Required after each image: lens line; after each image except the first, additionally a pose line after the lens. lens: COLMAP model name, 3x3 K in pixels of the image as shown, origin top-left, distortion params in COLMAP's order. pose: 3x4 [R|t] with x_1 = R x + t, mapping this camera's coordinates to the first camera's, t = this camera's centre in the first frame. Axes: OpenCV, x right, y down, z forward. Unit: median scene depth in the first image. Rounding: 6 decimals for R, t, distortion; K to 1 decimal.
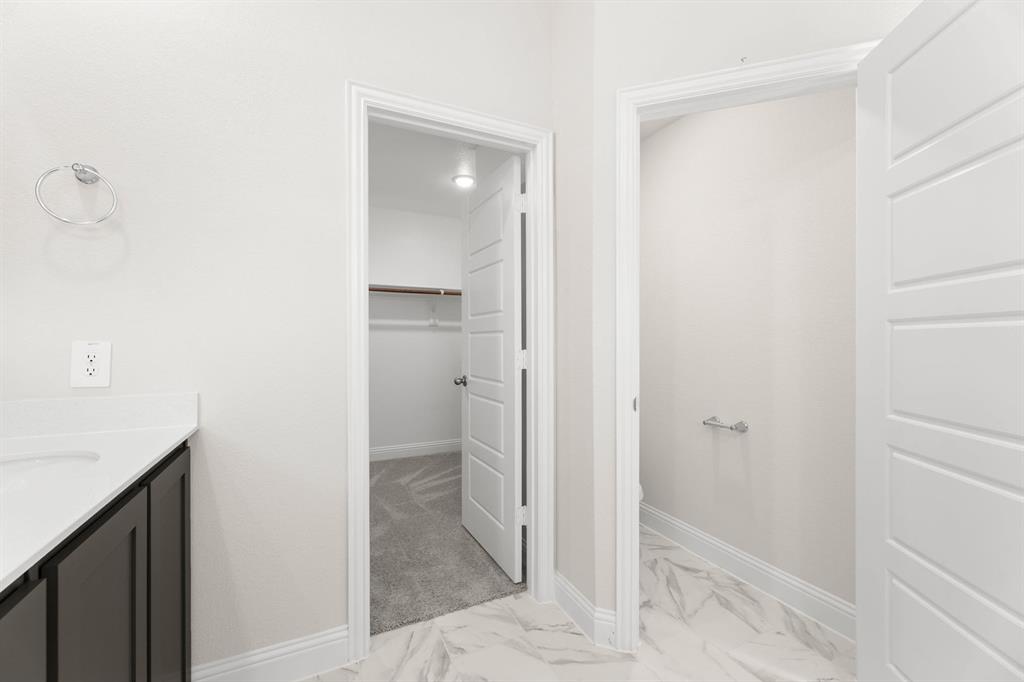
lens RADIAL K [[413.8, 0, 510.3], [0, 413.8, 344.0], [0, 0, 1]] dist [0.000035, 0.000075]
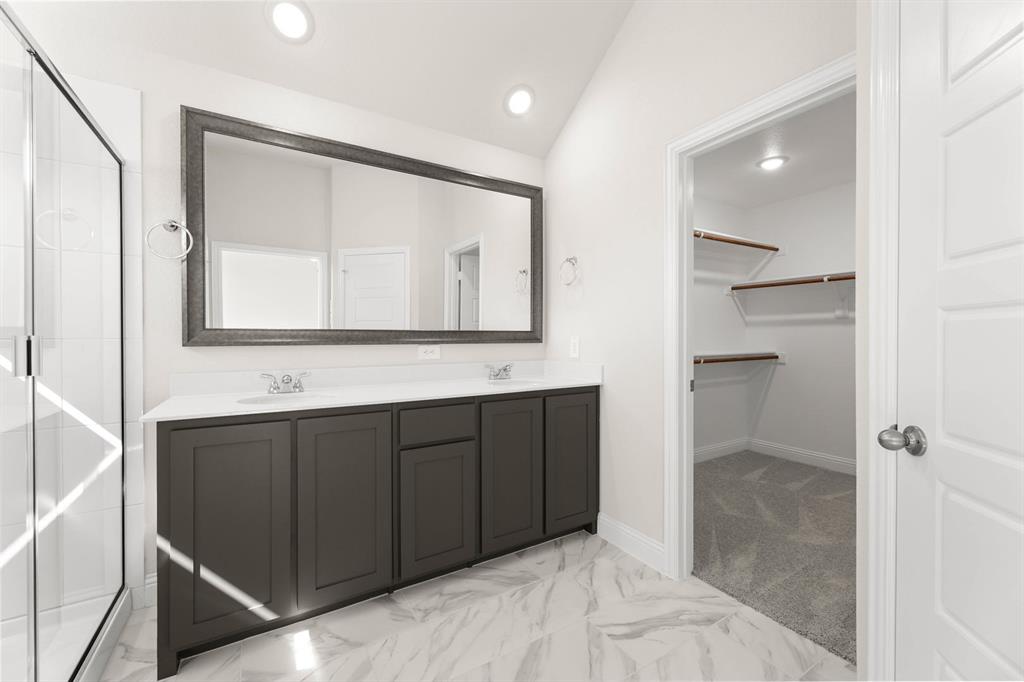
lens RADIAL K [[413.8, 0, 510.3], [0, 413.8, 344.0], [0, 0, 1]] dist [0.000035, 0.000075]
pose [[0.081260, 0.008242, -0.996659, 0.827302], [-0.009498, 0.999927, 0.007495, 0.013115], [0.996648, 0.008857, 0.081332, 0.344768]]
